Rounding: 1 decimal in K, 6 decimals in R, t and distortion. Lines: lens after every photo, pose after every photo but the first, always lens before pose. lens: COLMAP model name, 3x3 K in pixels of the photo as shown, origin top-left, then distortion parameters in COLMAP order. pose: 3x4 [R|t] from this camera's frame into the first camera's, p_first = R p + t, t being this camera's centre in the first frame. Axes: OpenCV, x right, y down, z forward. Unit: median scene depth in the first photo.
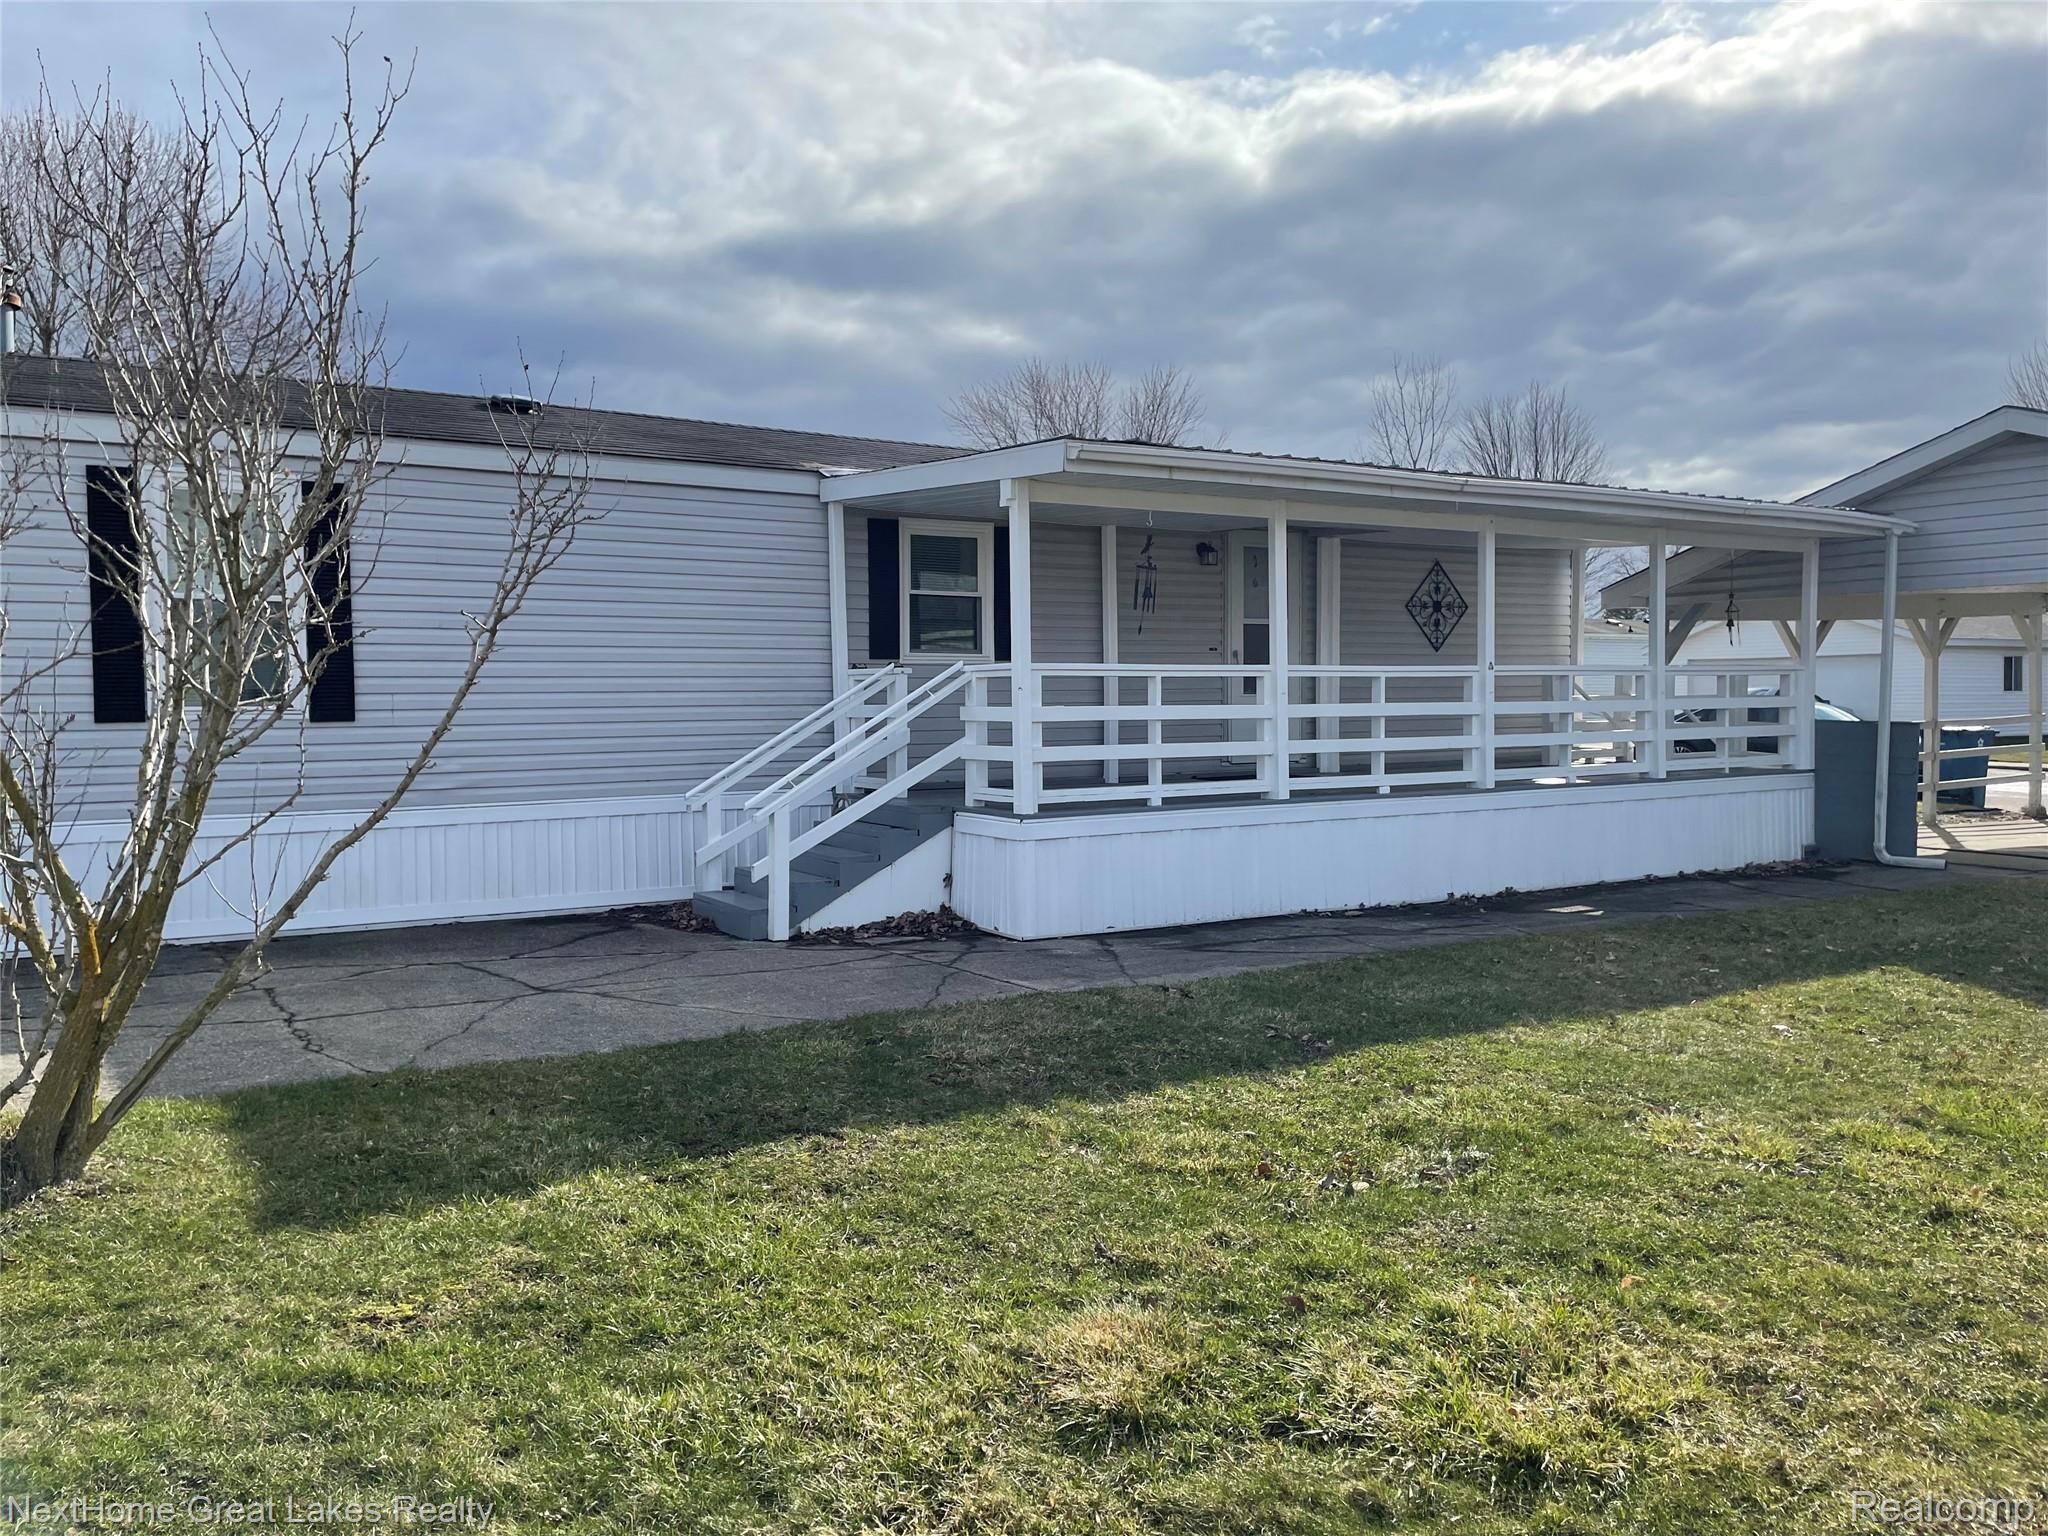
lens RADIAL K [[1548.2, 0, 1002.2], [0, 1548.2, 780.1], [0, 0, 1]] dist [0.109466, -0.142173]
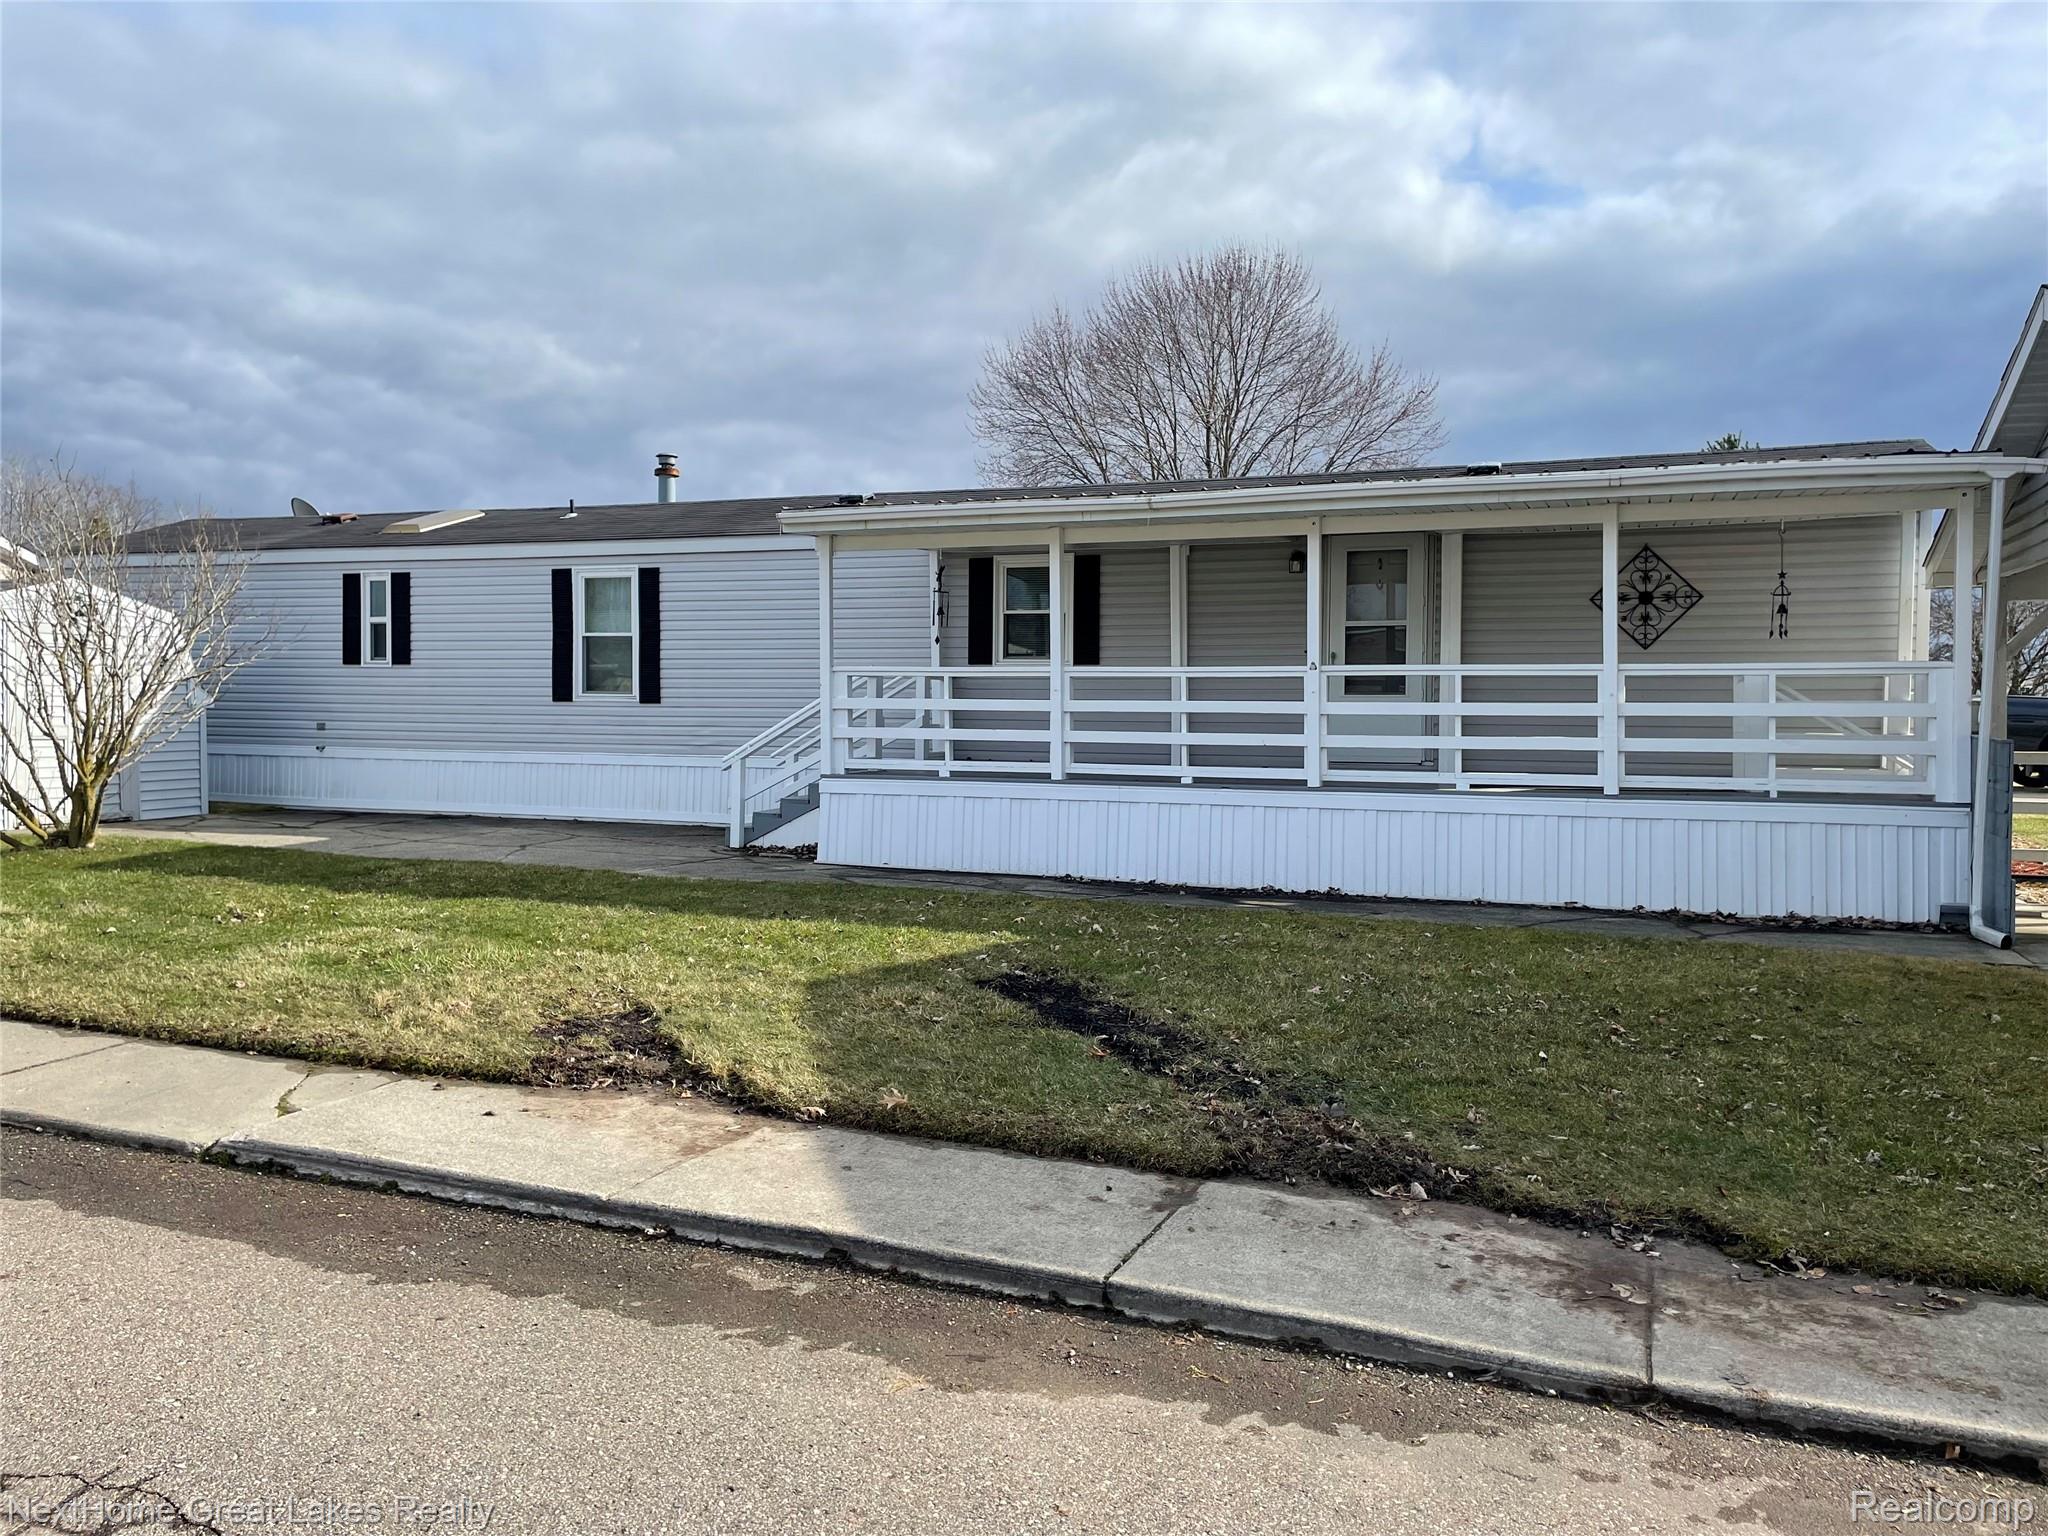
lens RADIAL K [[1548.2, 0, 1002.2], [0, 1548.2, 780.1], [0, 0, 1]] dist [0.109466, -0.142173]
pose [[0.602654, 0.051377, -0.796347, 0.995652], [-0.053819, 0.998270, 0.023676, -0.012053], [0.796186, 0.028590, 0.604376, 0.227391]]
